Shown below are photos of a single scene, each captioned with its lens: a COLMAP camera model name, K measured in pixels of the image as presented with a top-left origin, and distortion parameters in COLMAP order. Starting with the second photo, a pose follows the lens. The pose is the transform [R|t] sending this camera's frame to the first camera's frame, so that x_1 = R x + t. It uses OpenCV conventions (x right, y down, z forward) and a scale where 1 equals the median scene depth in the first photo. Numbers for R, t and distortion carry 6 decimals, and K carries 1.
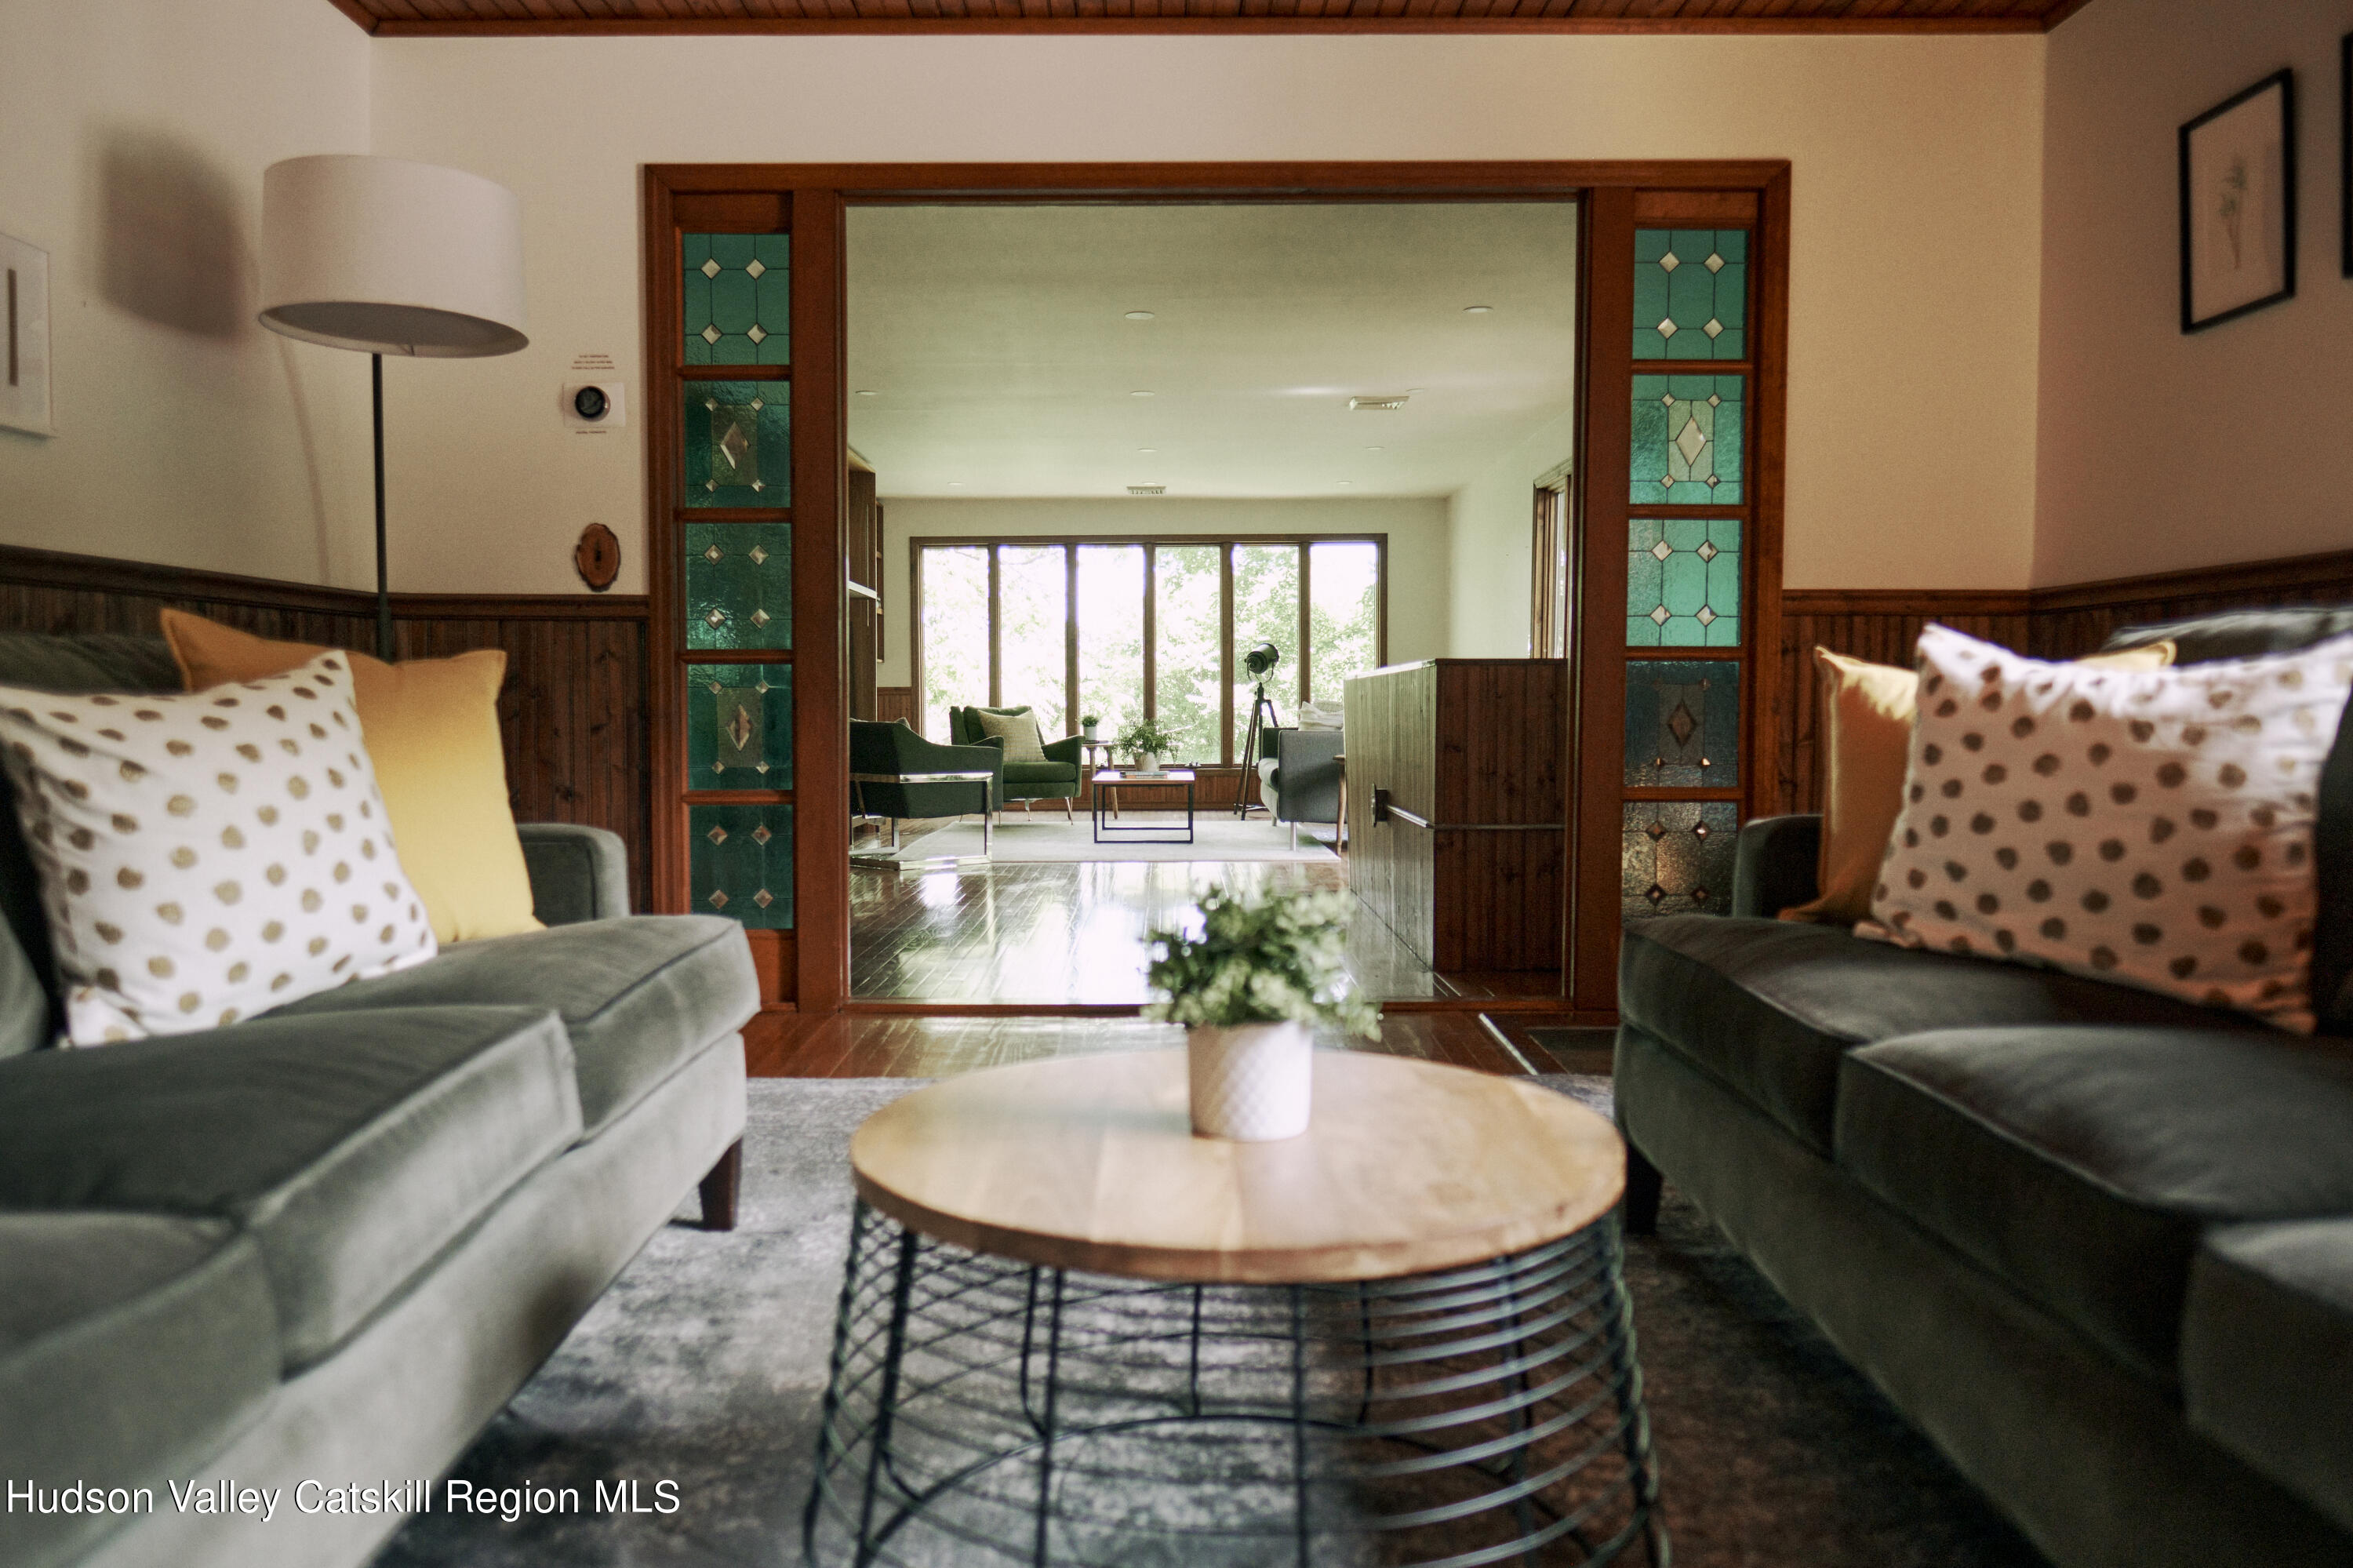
lens RADIAL K [[1655.6, 0, 1176.5], [0, 1655.6, 784.0], [0, 0, 1]] dist [-0.040944, 0.001125]
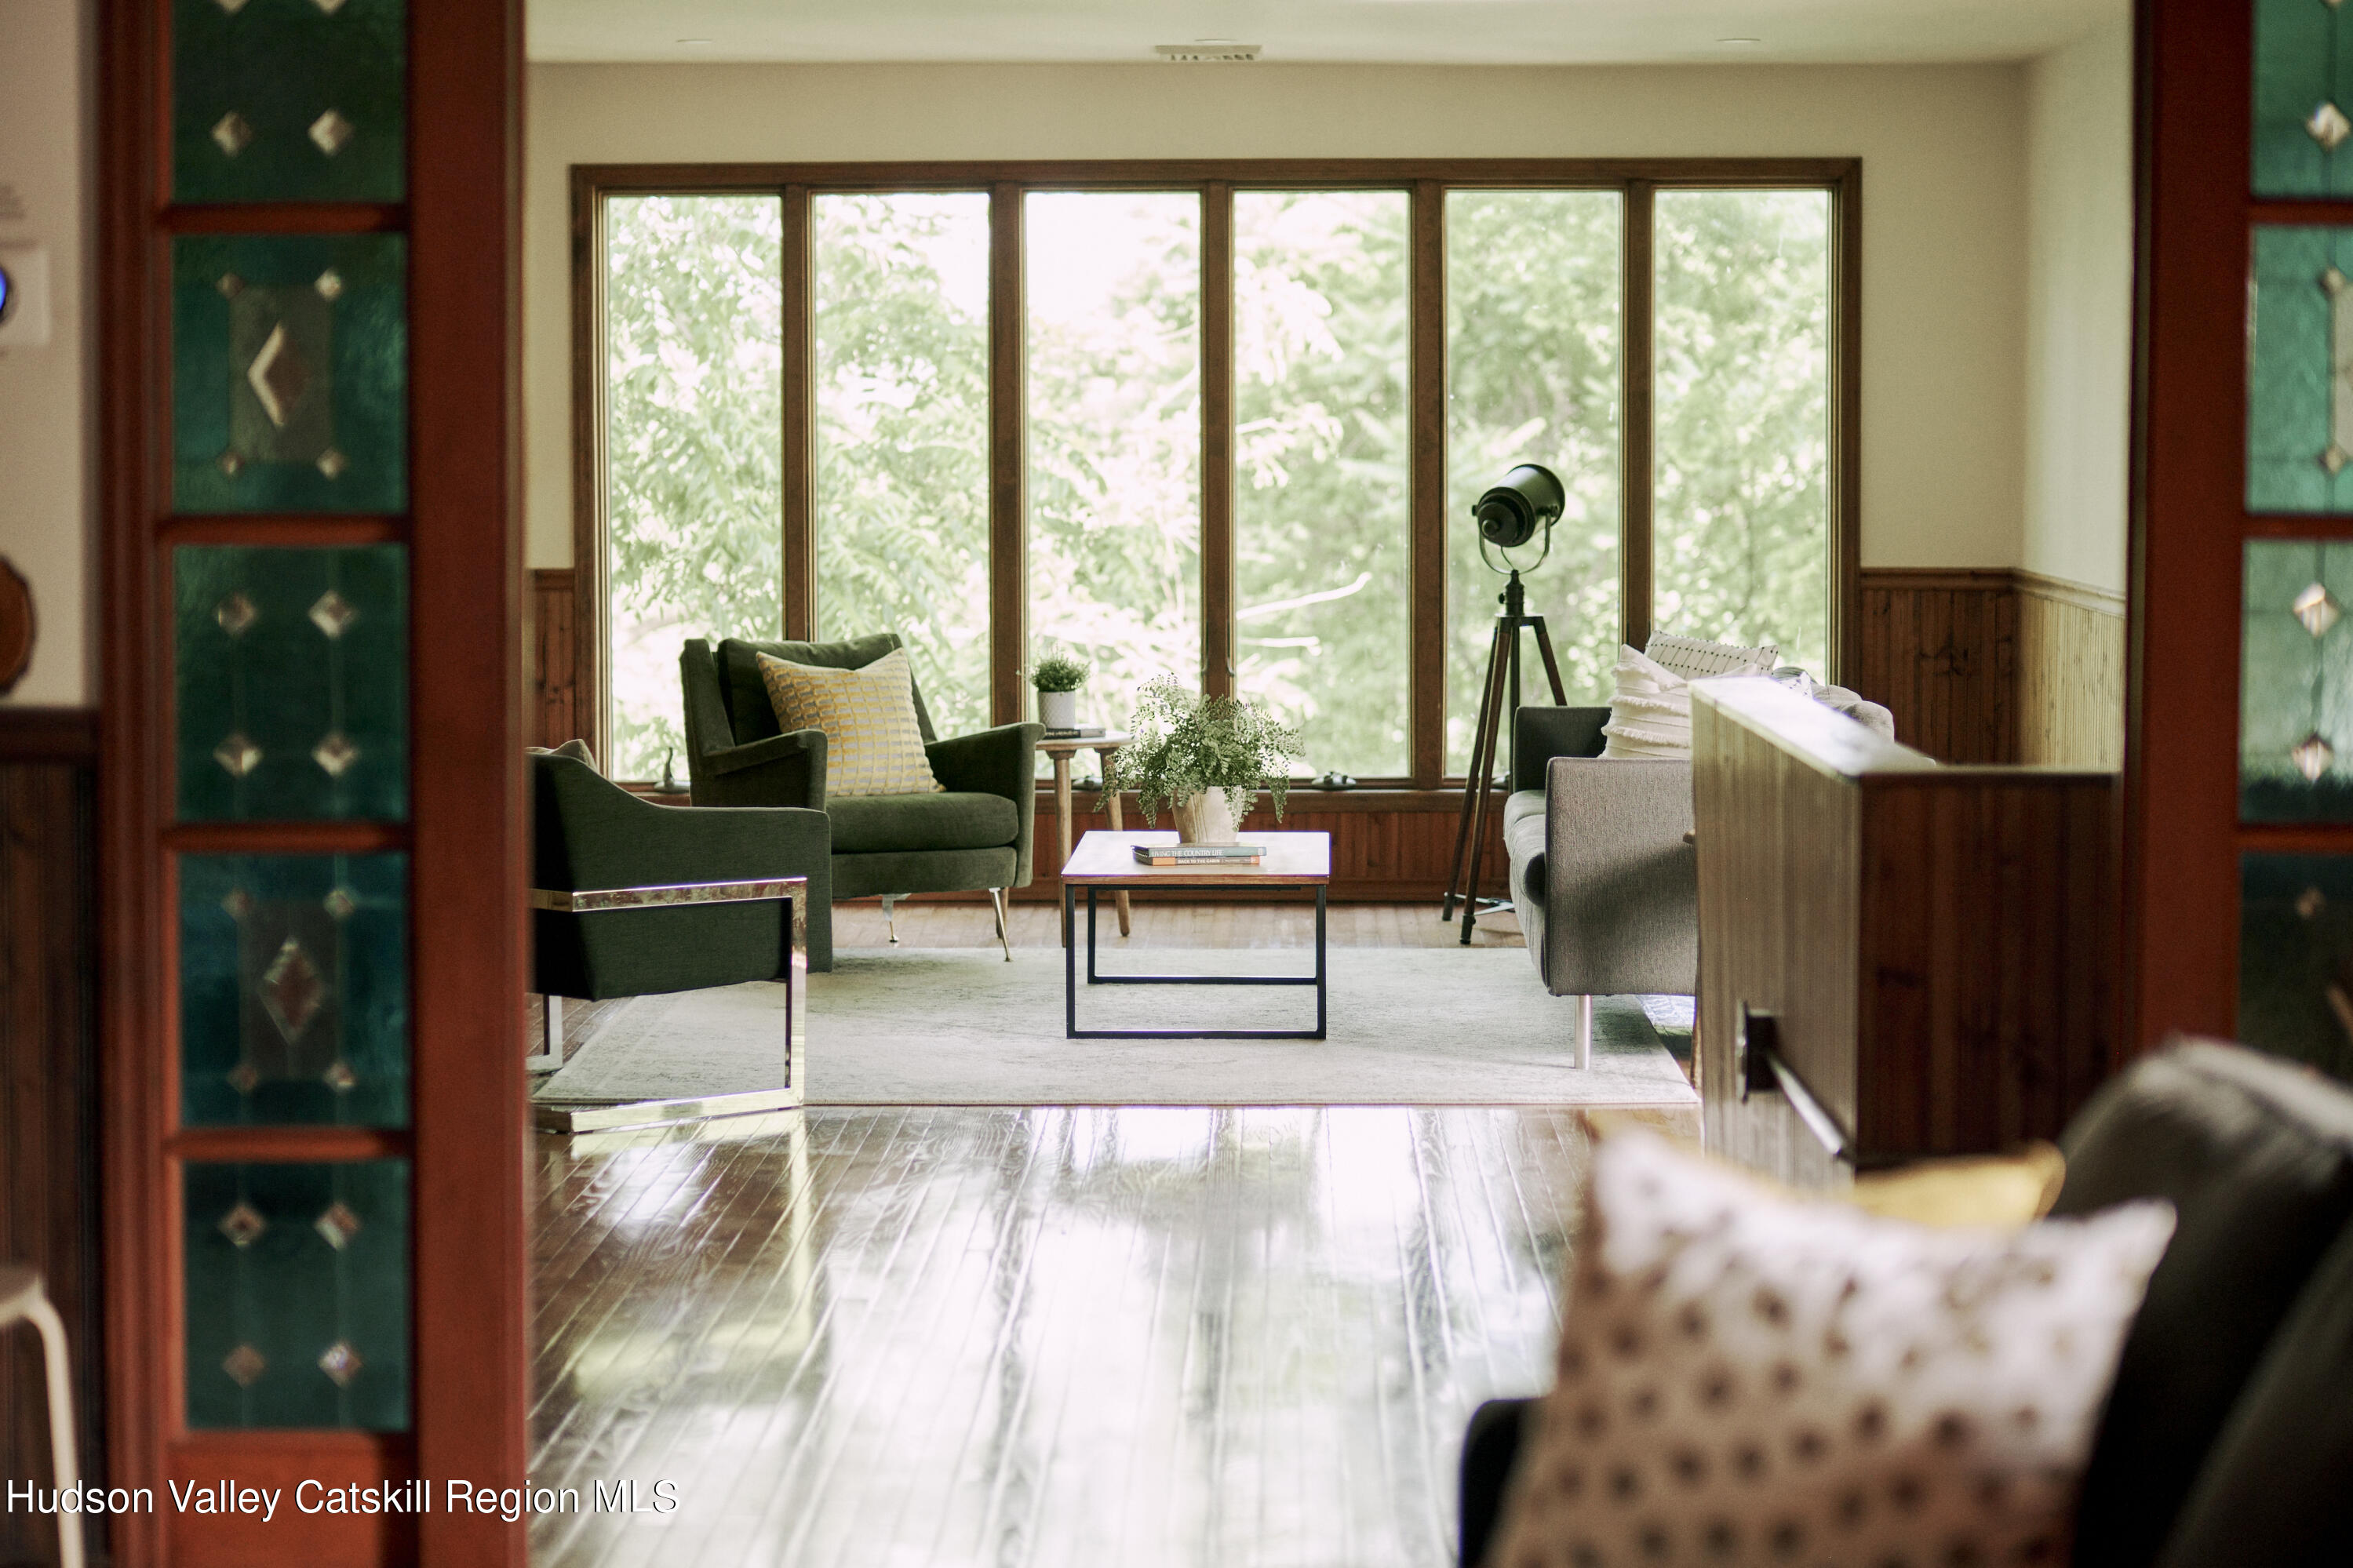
lens RADIAL K [[5013.1, 0, 1176.5], [0, 5013.1, 784.0], [0, 0, 1]] dist [-0.020690, -0.173603]
pose [[0.999610, 0.004079, -0.027644, 0.006817], [-0.003340, 0.999637, 0.026728, -0.047386], [0.027743, -0.026626, 0.999260, -0.138836]]
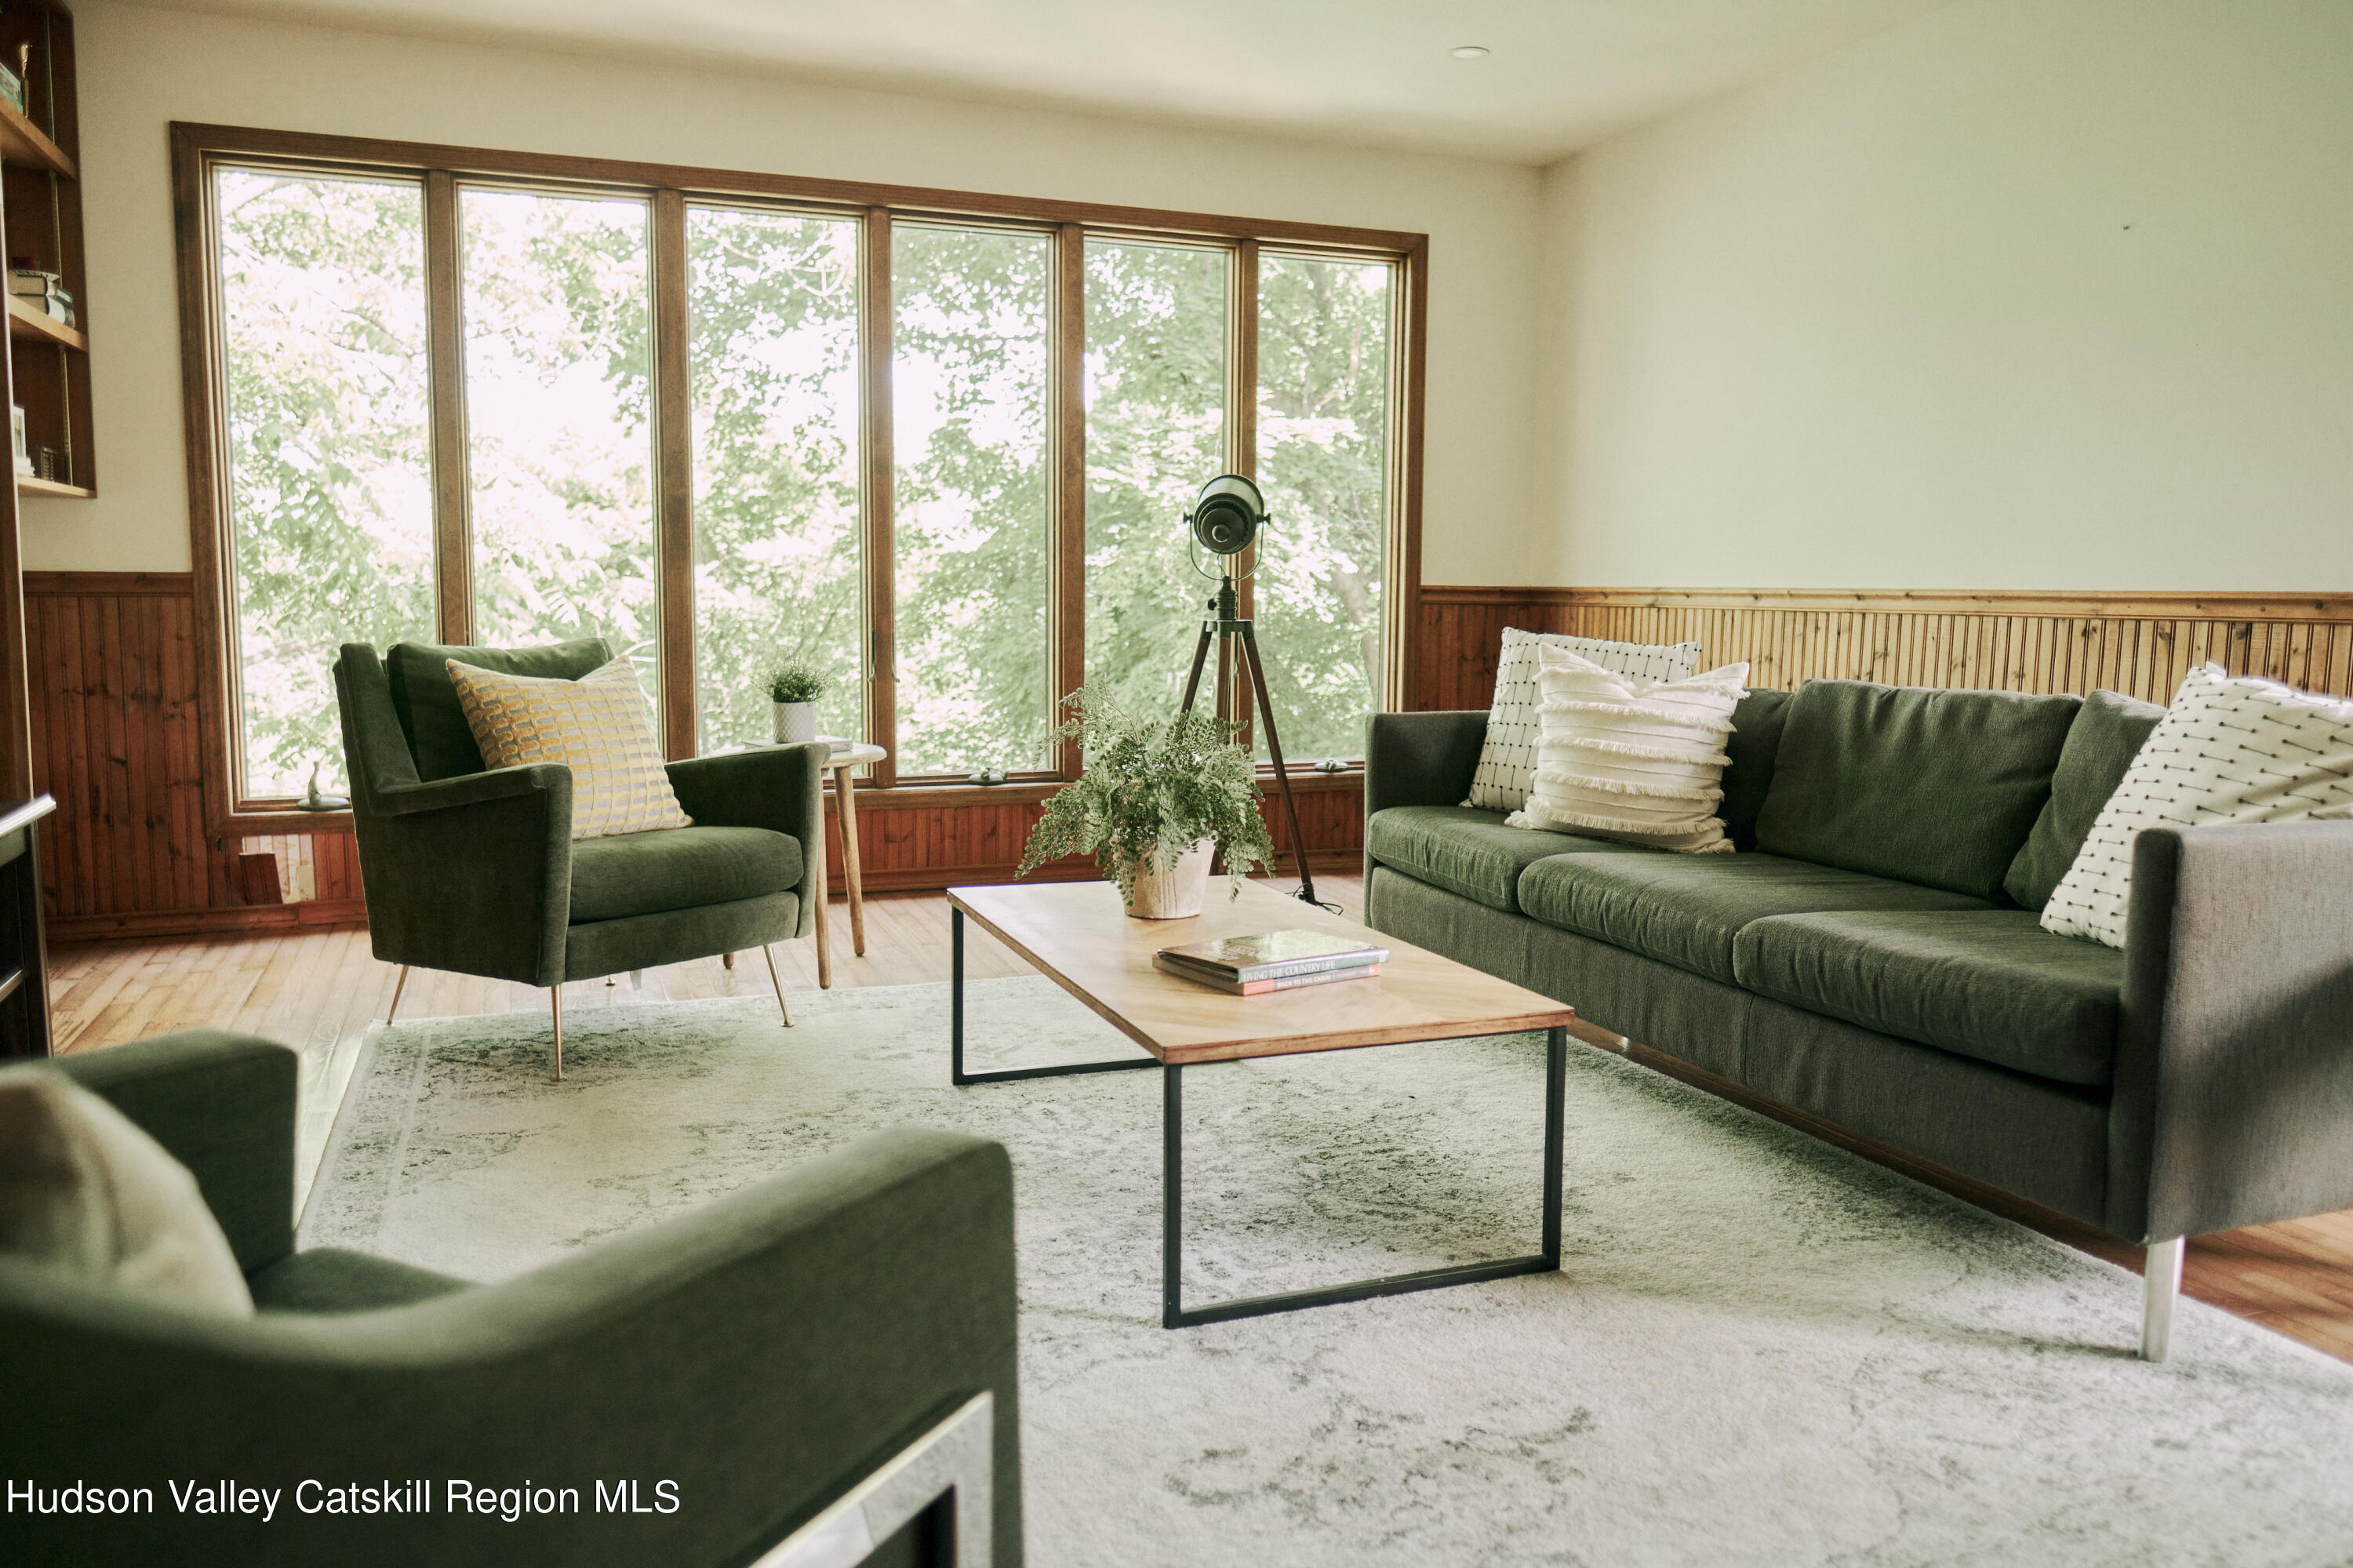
lens RADIAL K [[1706.7, 0, 1173.8], [0, 1706.7, 762.4], [0, 0, 1]] dist [0.001711, 0.003051]
pose [[0.937985, -0.023652, 0.345867, -0.107433], [0.004430, 0.998406, 0.056261, -0.044636], [-0.346646, -0.051239, 0.936595, 0.689112]]
